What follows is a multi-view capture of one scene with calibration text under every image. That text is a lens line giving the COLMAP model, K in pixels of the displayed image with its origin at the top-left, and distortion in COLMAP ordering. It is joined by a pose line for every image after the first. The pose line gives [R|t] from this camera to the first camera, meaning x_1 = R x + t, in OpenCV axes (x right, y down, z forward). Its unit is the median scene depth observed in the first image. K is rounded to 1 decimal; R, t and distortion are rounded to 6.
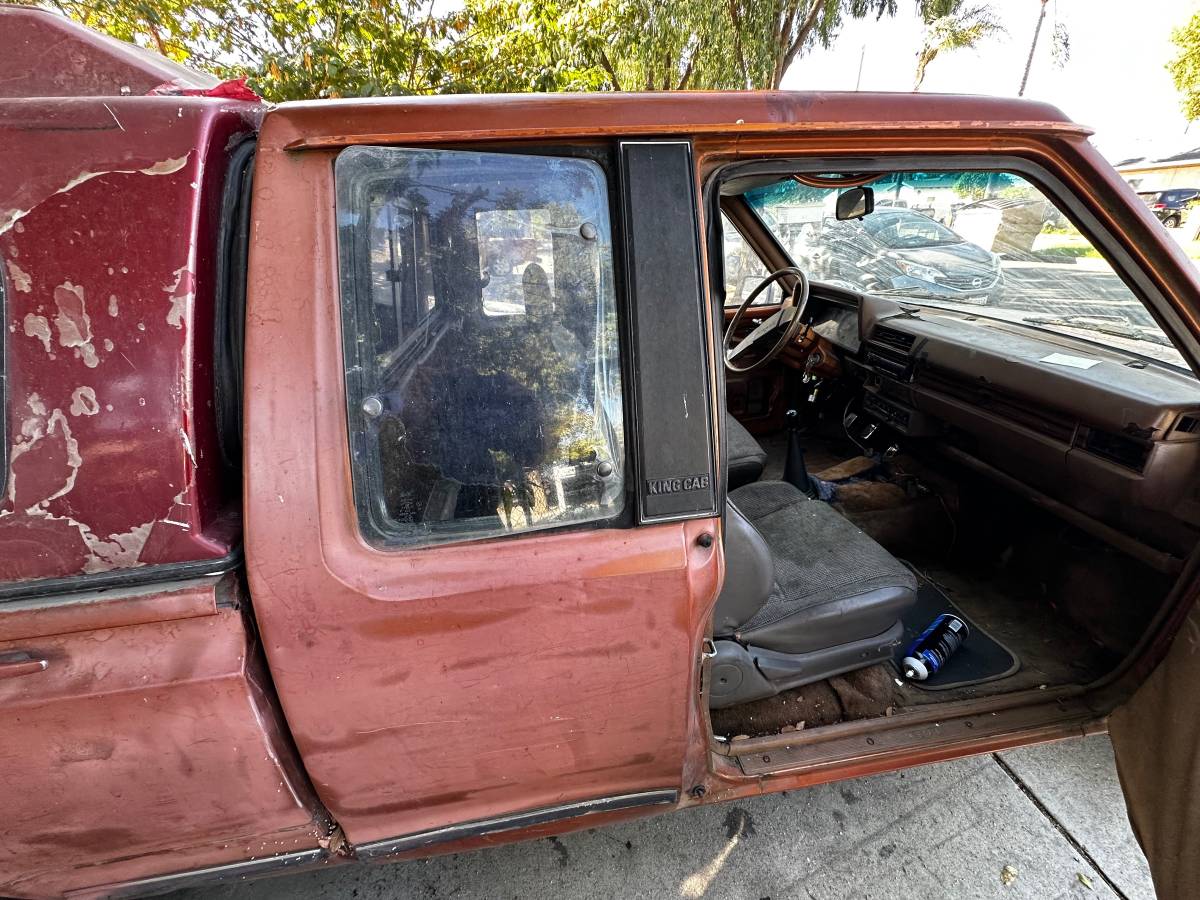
lens RADIAL K [[479.0, 0, 602.6], [0, 479.0, 447.9], [0, 0, 1]] dist [-0.002184, 0.001442]
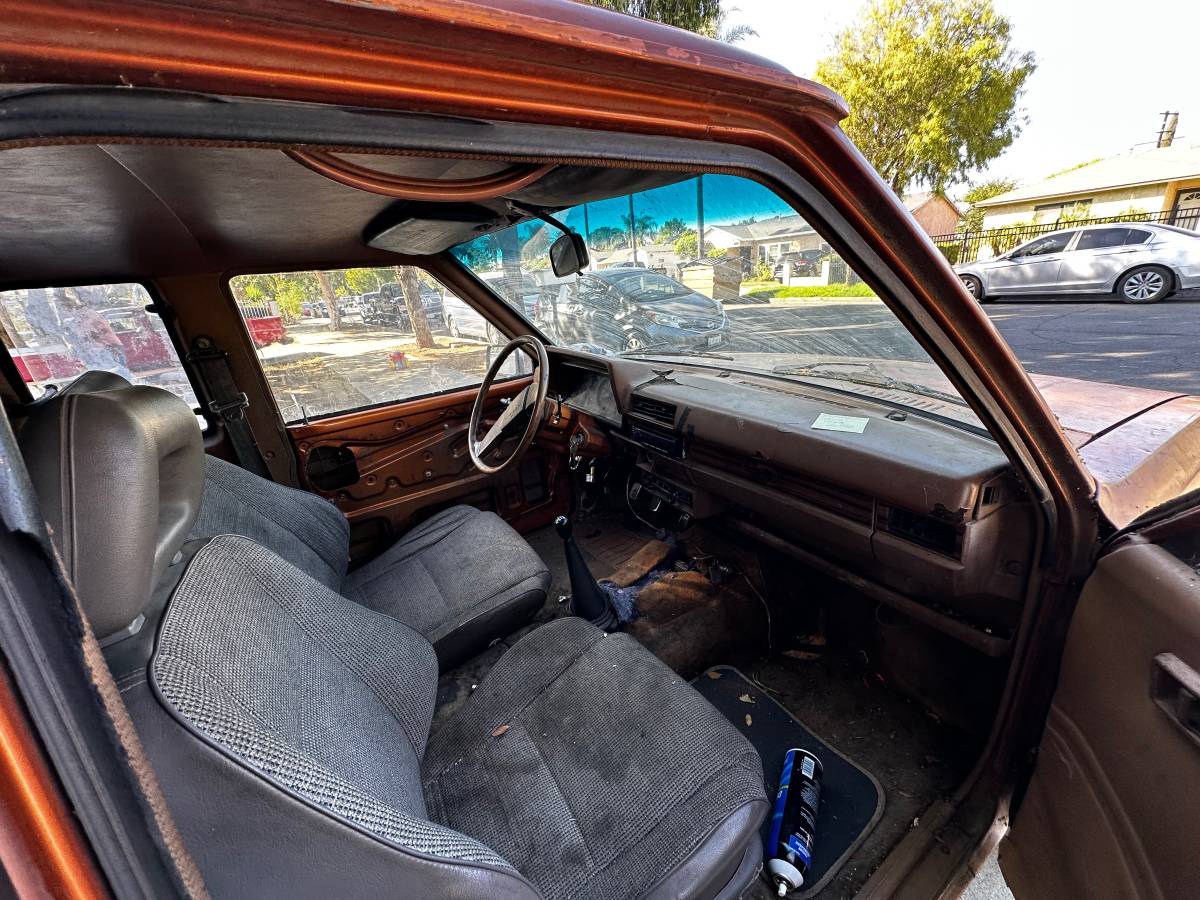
lens RADIAL K [[479.0, 0, 600.3], [0, 479.0, 445.9], [0, 0, 1]] dist [-0.002184, 0.001442]
pose [[0.909145, -0.177086, 0.376955, 0.188372], [0.221562, 0.972044, -0.077719, -0.115511], [-0.352654, 0.154177, 0.922965, 0.262212]]
